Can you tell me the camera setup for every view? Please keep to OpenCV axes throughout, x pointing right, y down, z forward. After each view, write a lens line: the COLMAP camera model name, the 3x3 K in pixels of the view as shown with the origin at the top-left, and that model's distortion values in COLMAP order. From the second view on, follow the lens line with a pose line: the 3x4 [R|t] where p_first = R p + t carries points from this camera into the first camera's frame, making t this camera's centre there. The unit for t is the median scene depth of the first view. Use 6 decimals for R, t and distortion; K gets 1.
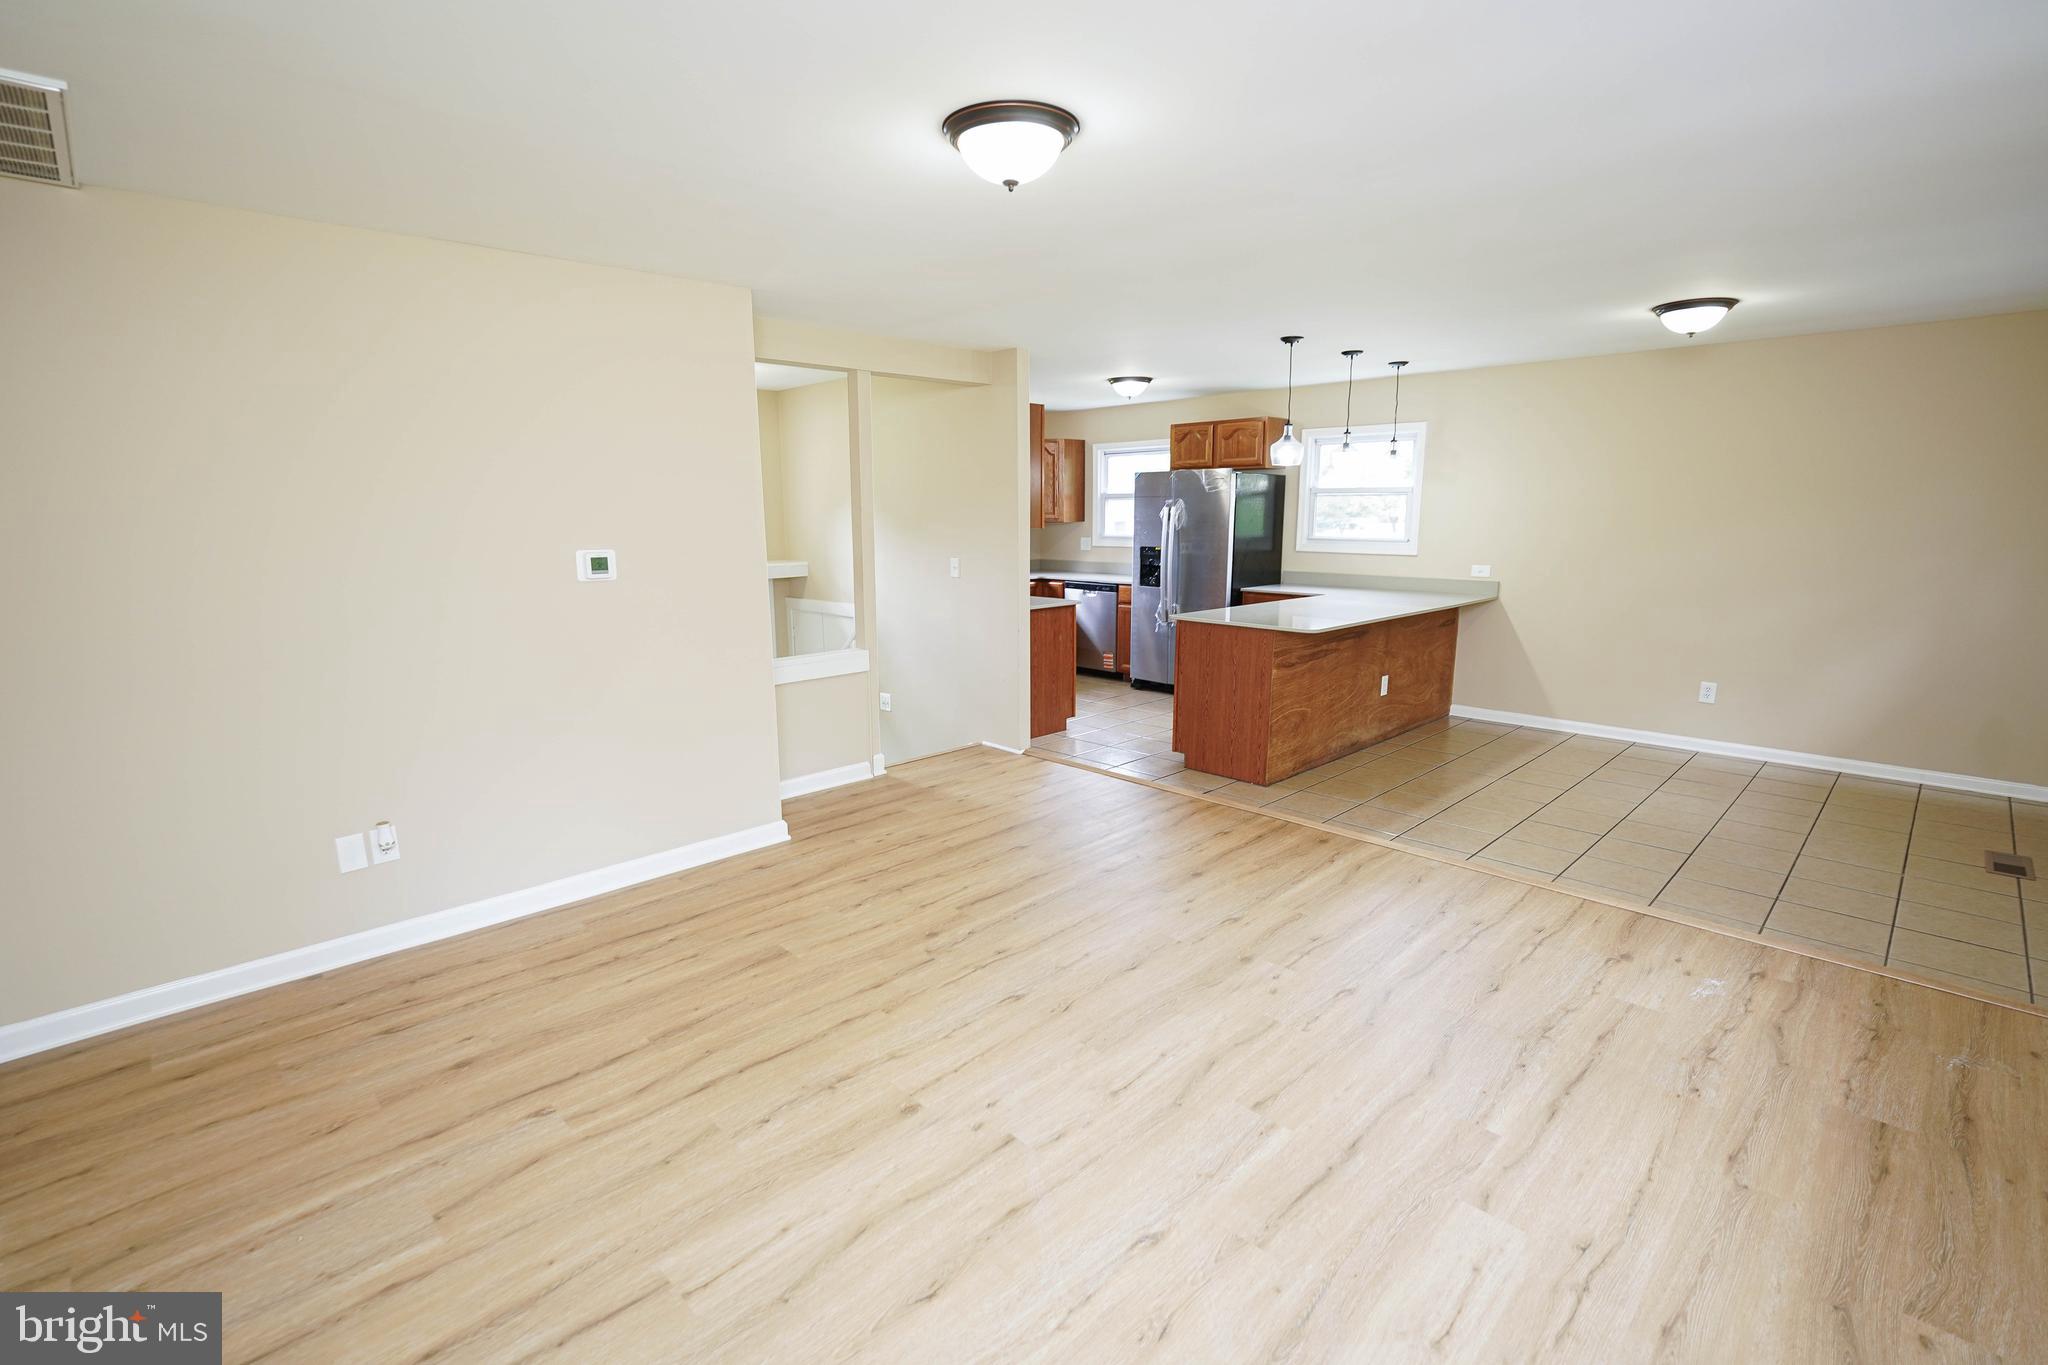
lens RADIAL K [[908.9, 0, 1024.0], [0, 908.9, 682.5], [0, 0, 1]] dist [-0.012372, 0.004284]
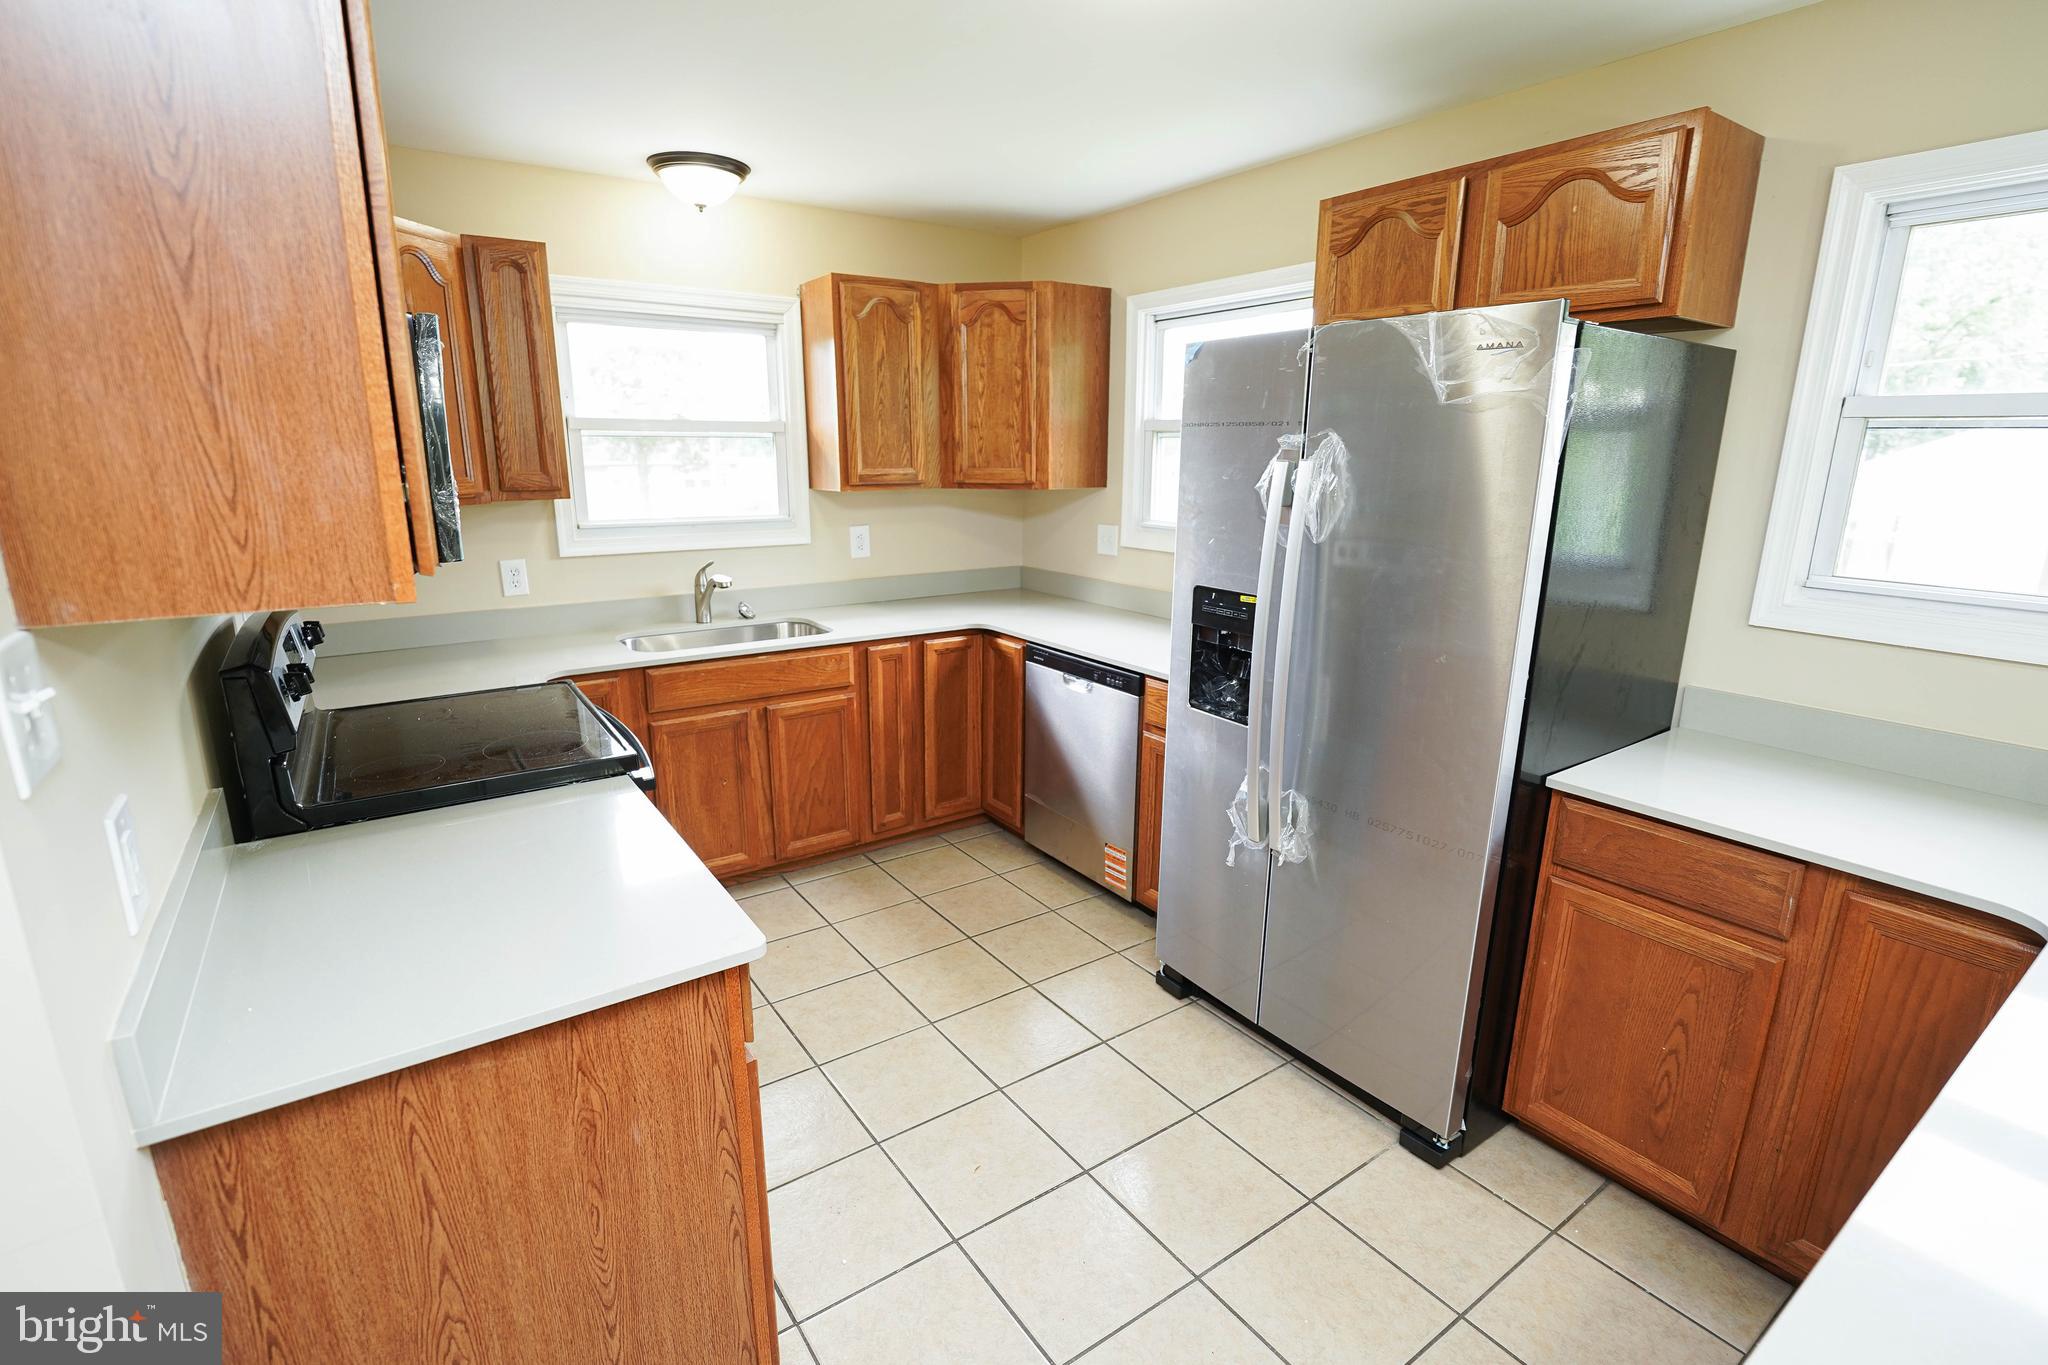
lens RADIAL K [[936.9, 0, 1024.0], [0, 936.9, 682.5], [0, 0, 1]] dist [0.000346, -0.000069]
pose [[0.986869, 0.047906, -0.154256, 0.121165], [-0.039182, 0.997482, 0.059113, -0.132847], [0.156699, -0.052293, 0.986261, 0.668296]]
